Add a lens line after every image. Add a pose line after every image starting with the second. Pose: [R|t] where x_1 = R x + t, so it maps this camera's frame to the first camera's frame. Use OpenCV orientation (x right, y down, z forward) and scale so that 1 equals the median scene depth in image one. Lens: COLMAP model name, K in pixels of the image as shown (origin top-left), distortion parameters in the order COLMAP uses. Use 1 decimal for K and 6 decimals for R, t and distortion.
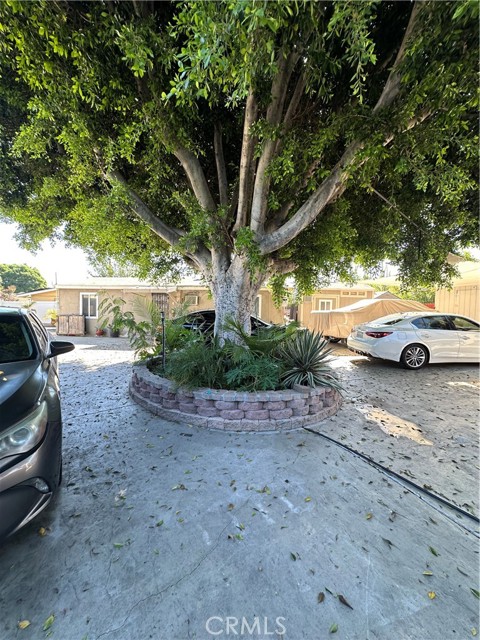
lens RADIAL K [[256.4, 0, 242.6], [0, 256.4, 321.9], [0, 0, 1]] dist [-0.002693, 0.000179]
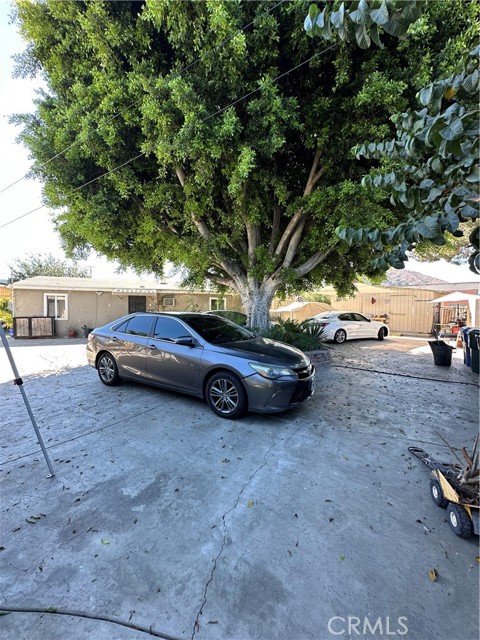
lens RADIAL K [[256.4, 0, 238.3], [0, 256.4, 316.3], [0, 0, 1]] dist [-0.002693, 0.000179]
pose [[0.927924, -0.016527, 0.372402, -0.748970], [0.022302, 0.999688, -0.011206, 0.001789], [-0.372101, 0.018704, 0.928004, -0.446749]]
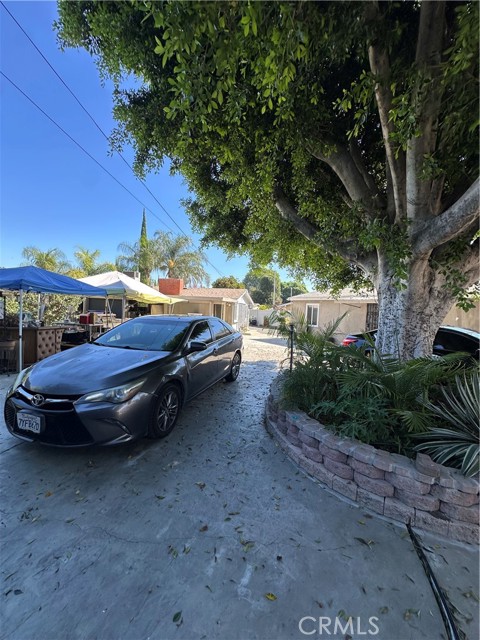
lens RADIAL K [[256.4, 0, 238.7], [0, 256.4, 322.8], [0, 0, 1]] dist [-0.002693, 0.000179]
pose [[0.593472, 0.050237, -0.803285, 0.283007], [-0.075039, 0.997157, 0.006923, -0.029591], [0.801349, 0.056169, 0.595554, 0.172963]]
